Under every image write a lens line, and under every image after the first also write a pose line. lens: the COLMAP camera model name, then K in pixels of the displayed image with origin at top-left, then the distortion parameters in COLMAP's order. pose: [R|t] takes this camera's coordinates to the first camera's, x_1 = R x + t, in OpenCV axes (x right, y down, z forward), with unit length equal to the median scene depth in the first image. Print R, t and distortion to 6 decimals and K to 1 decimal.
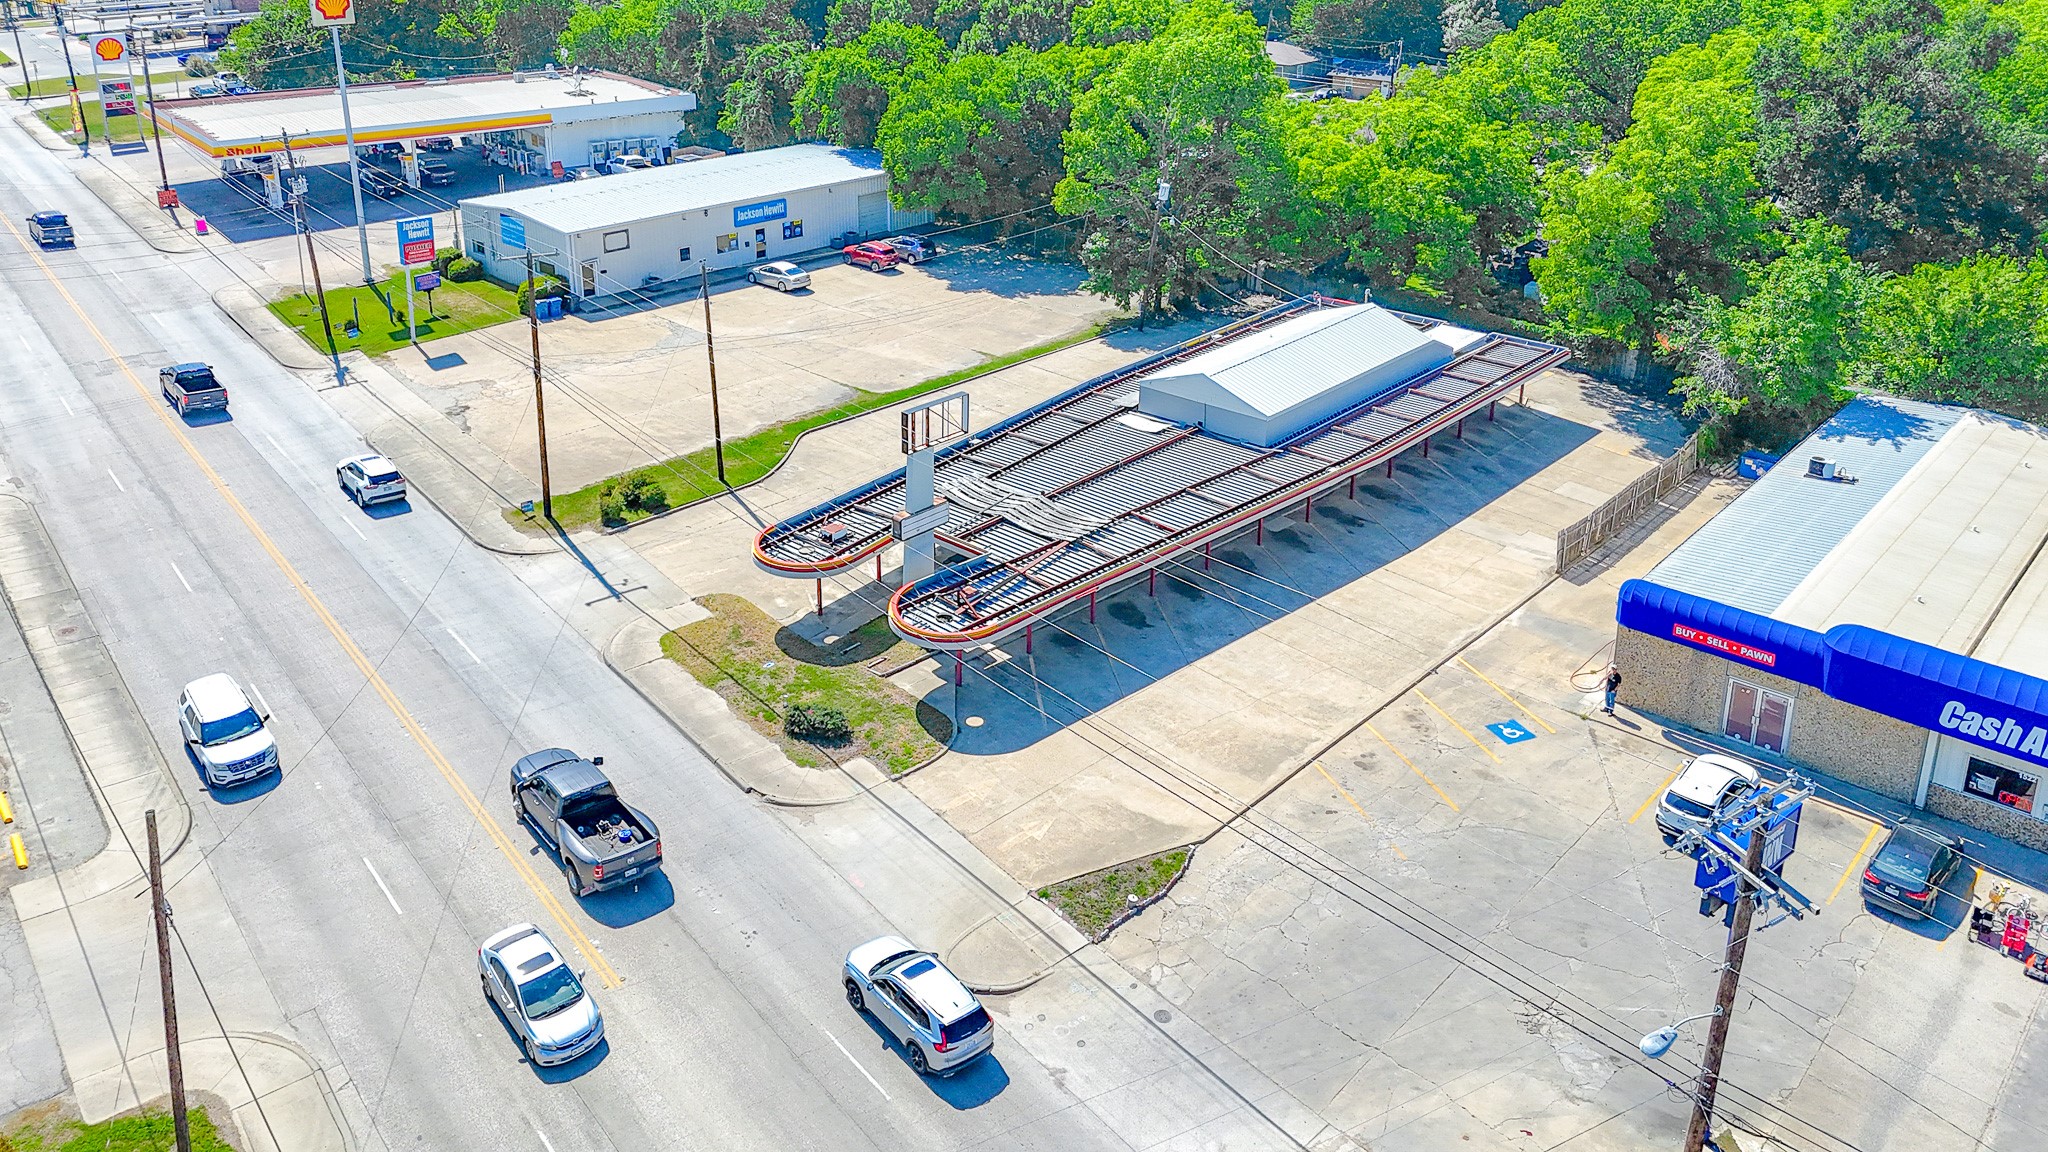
lens RADIAL K [[1500.4, 0, 1017.0], [0, 1500.4, 498.8], [0, 0, 1]] dist [0.050604, -0.049945]
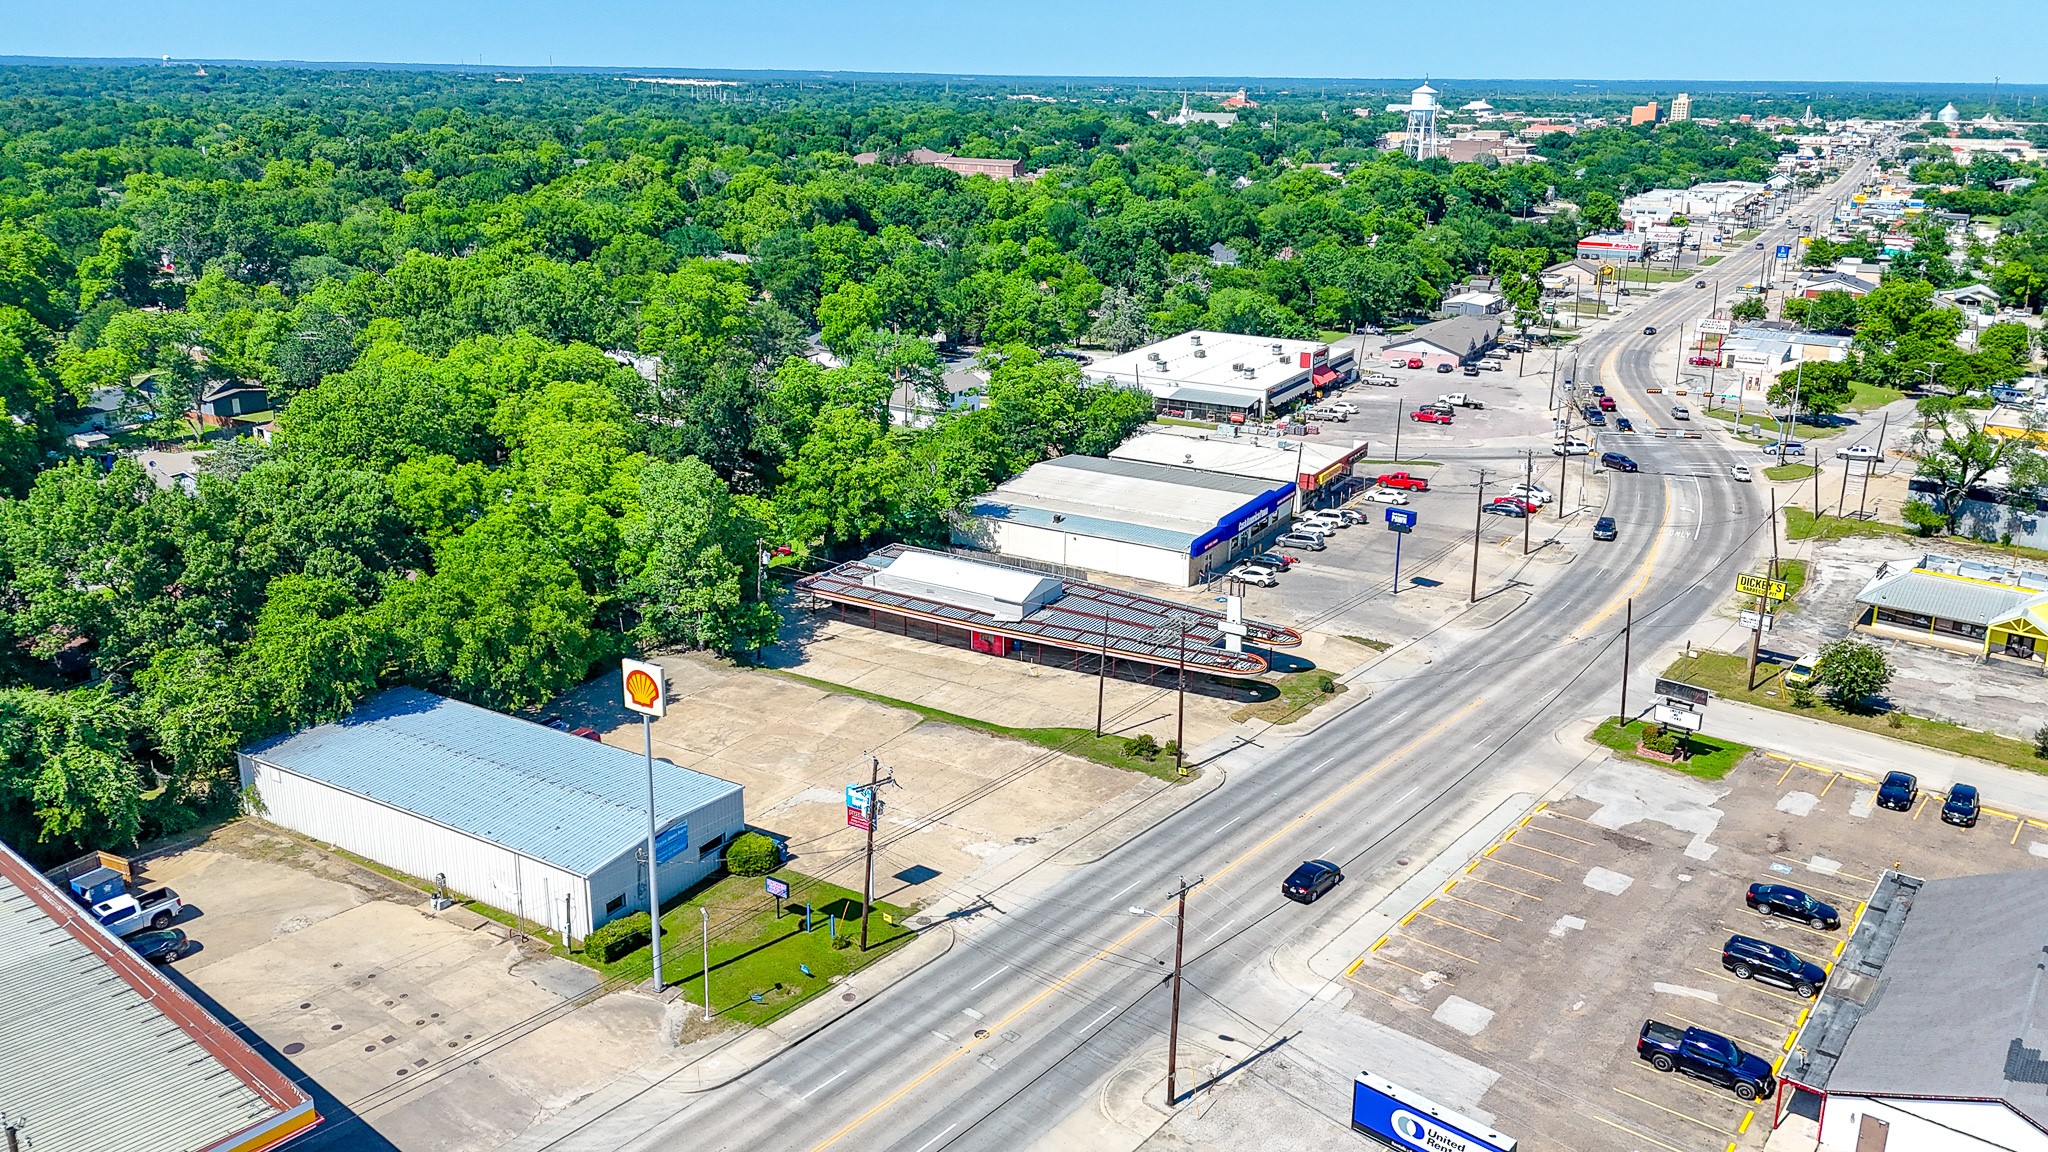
lens RADIAL K [[1507.7, 0, 1024.0], [0, 1507.7, 576.0], [0, 0, 1]] dist [0.058846, -0.049457]
pose [[-0.200158, -0.312307, 0.928656, -1.669559], [0.383413, 0.847278, 0.367579, -0.805469], [-0.901627, 0.429632, -0.049847, 1.099485]]
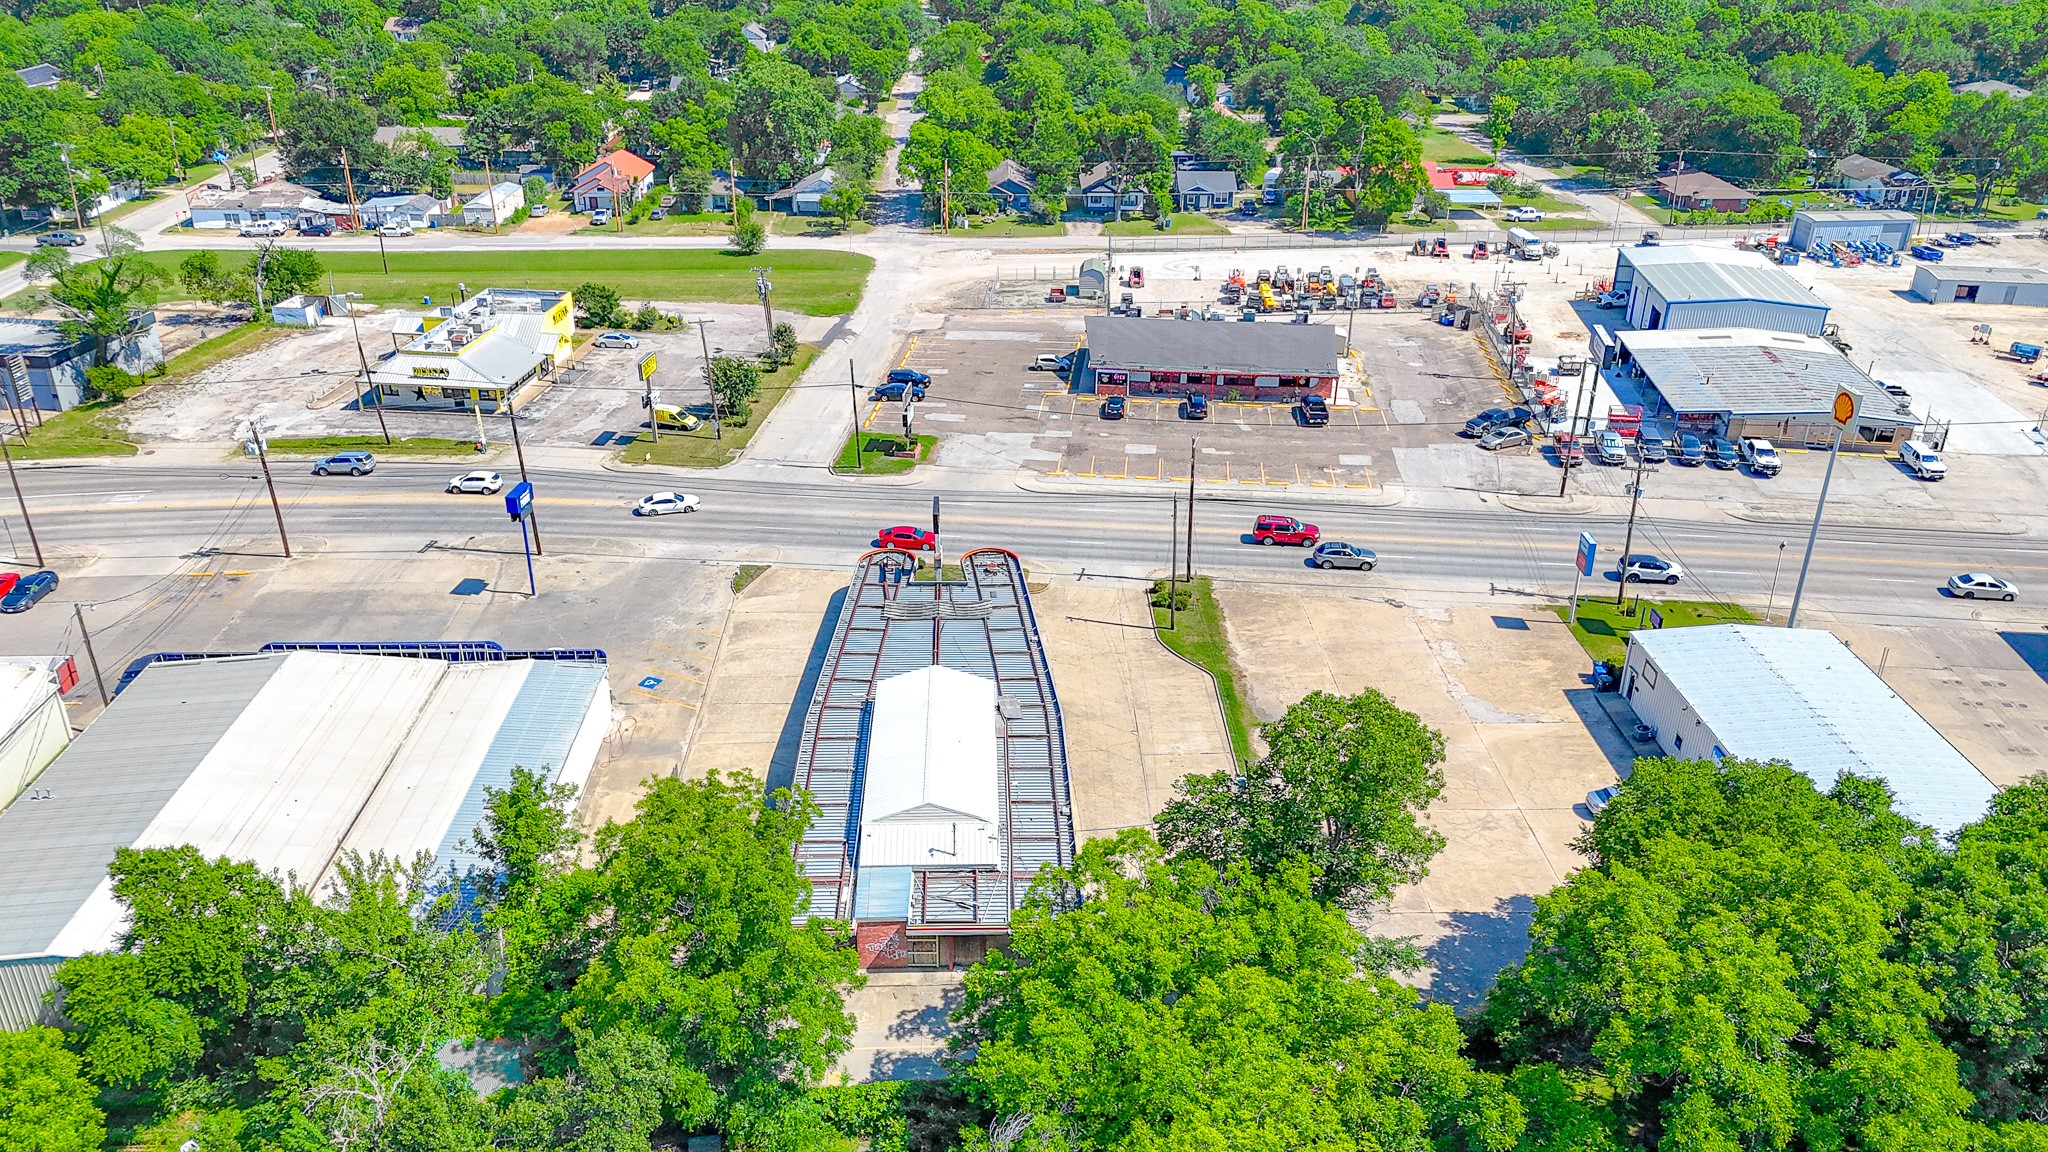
lens RADIAL K [[1507.7, 0, 1024.0], [0, 1507.7, 576.0], [0, 0, 1]] dist [0.058846, -0.049457]
pose [[-0.718499, 0.292545, -0.631012, 0.896092], [-0.292655, 0.695864, 0.655841, -1.048440], [0.630962, 0.655890, -0.414363, 1.540875]]
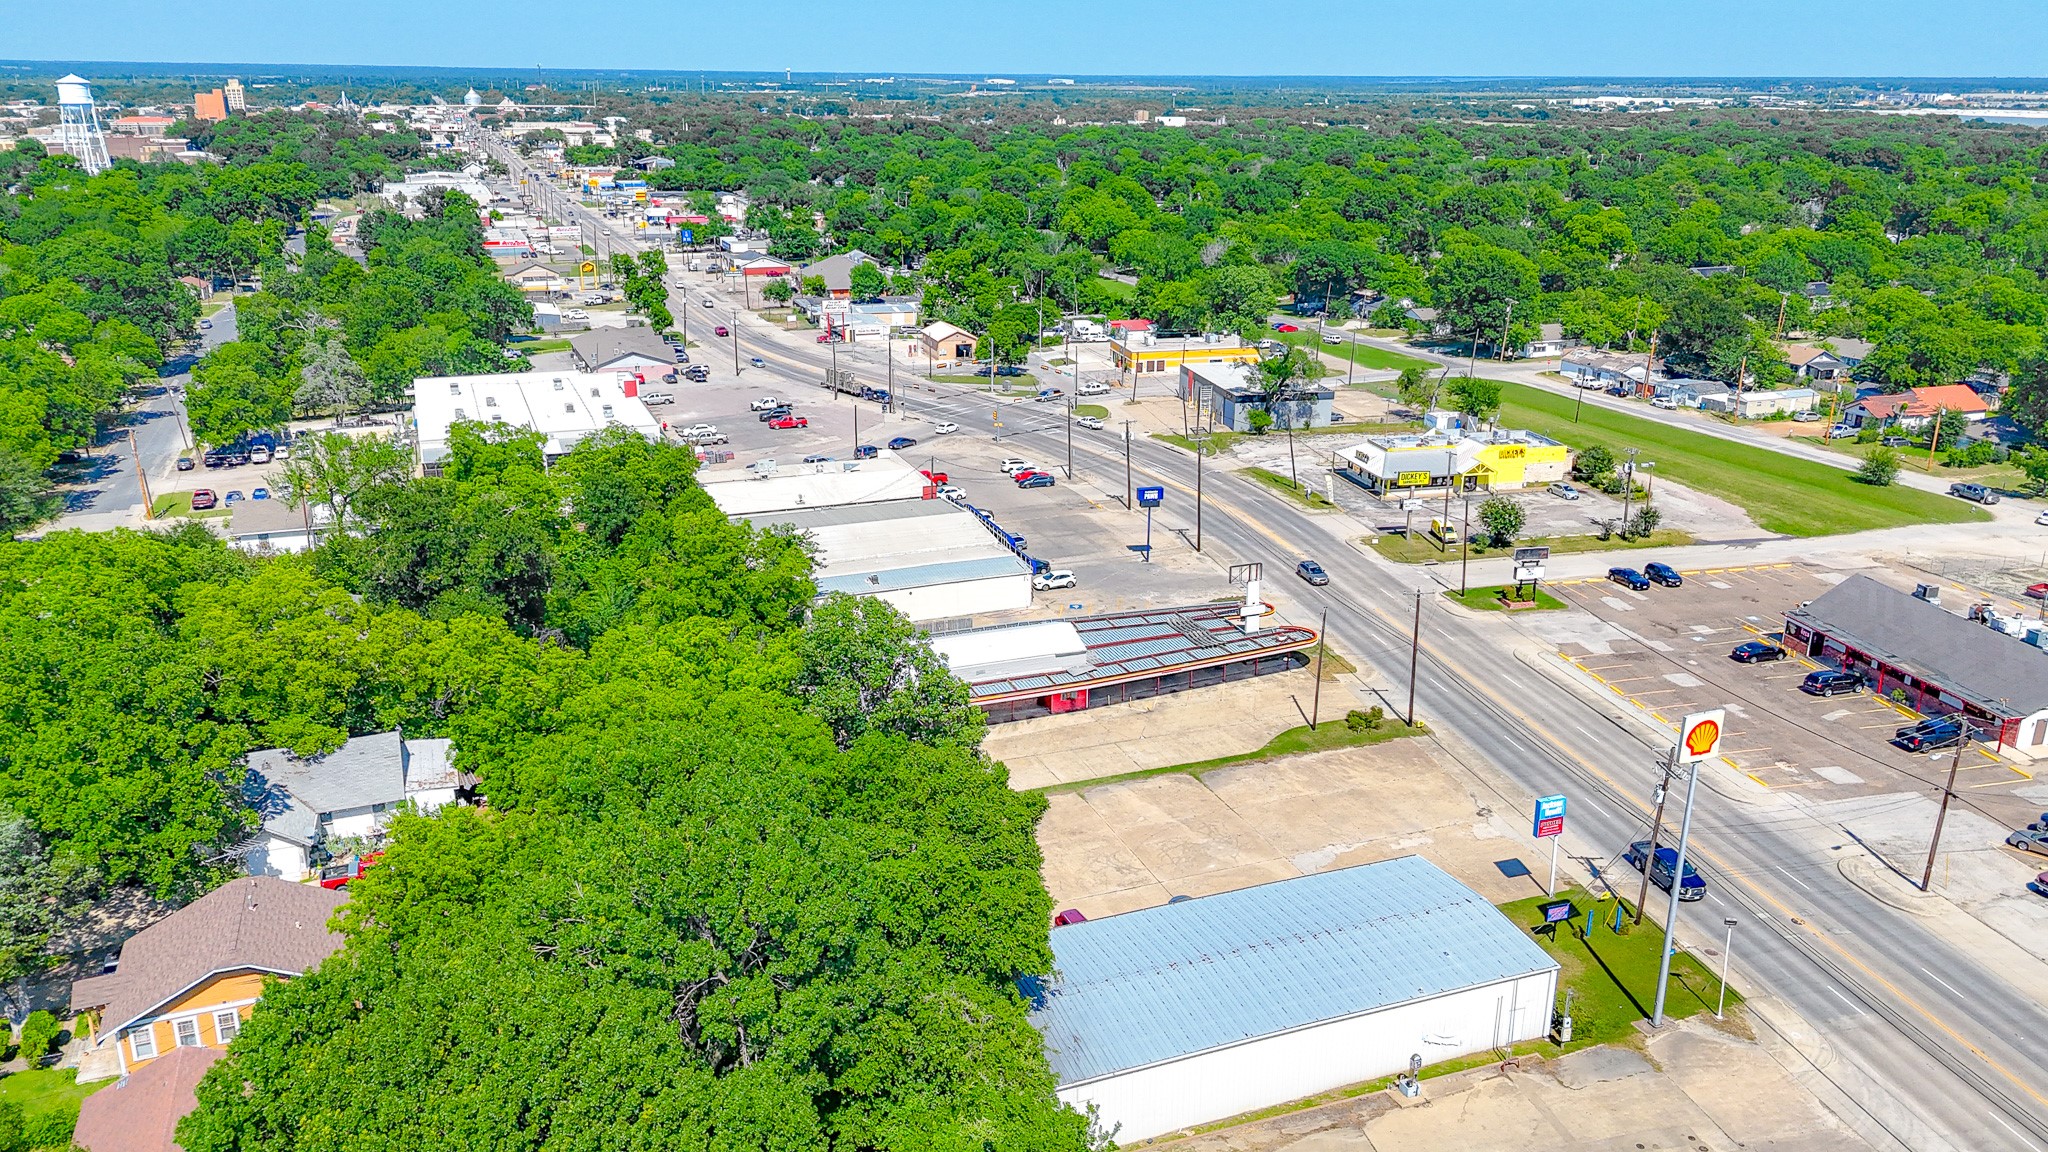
lens RADIAL K [[1507.7, 0, 1024.0], [0, 1507.7, 576.0], [0, 0, 1]] dist [0.058846, -0.049457]
pose [[-0.896003, -0.149869, 0.417993, -0.617251], [0.168970, 0.755436, 0.633060, -1.353439], [-0.410643, 0.637852, -0.651550, 2.221553]]
